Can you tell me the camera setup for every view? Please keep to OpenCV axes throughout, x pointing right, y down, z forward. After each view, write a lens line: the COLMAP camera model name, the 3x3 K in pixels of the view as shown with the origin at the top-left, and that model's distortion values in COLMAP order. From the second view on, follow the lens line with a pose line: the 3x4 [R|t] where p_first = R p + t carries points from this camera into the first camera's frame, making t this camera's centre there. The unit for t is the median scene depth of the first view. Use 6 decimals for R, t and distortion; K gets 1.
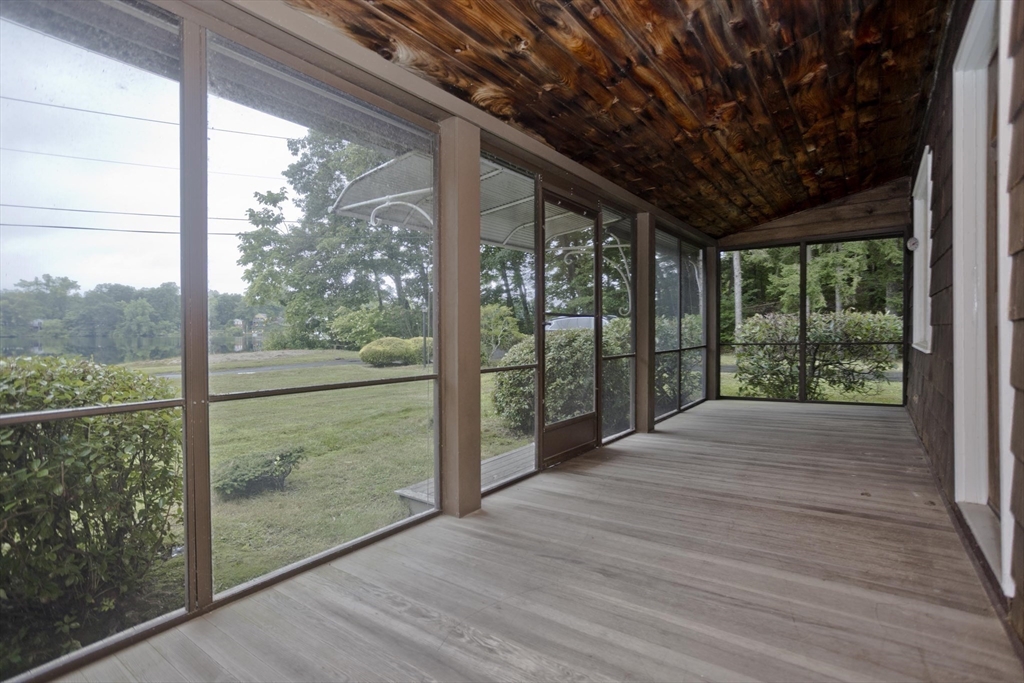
lens RADIAL K [[515.8, 0, 514.6], [0, 515.8, 333.9], [0, 0, 1]] dist [-0.047562, 0.033356]
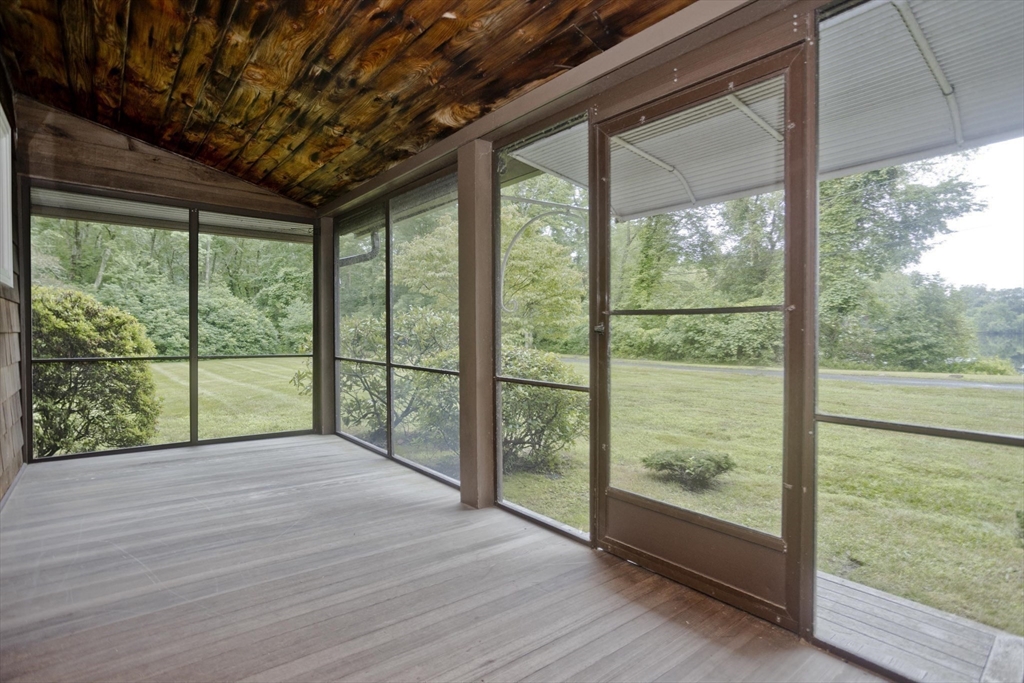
lens RADIAL K [[515.8, 0, 514.6], [0, 515.8, 333.9], [0, 0, 1]] dist [-0.047562, 0.033356]
pose [[-0.275500, 0.002903, -0.961297, 0.996901], [-0.007169, 0.999961, 0.005074, -0.019668], [0.961274, 0.008289, -0.275468, 1.491910]]
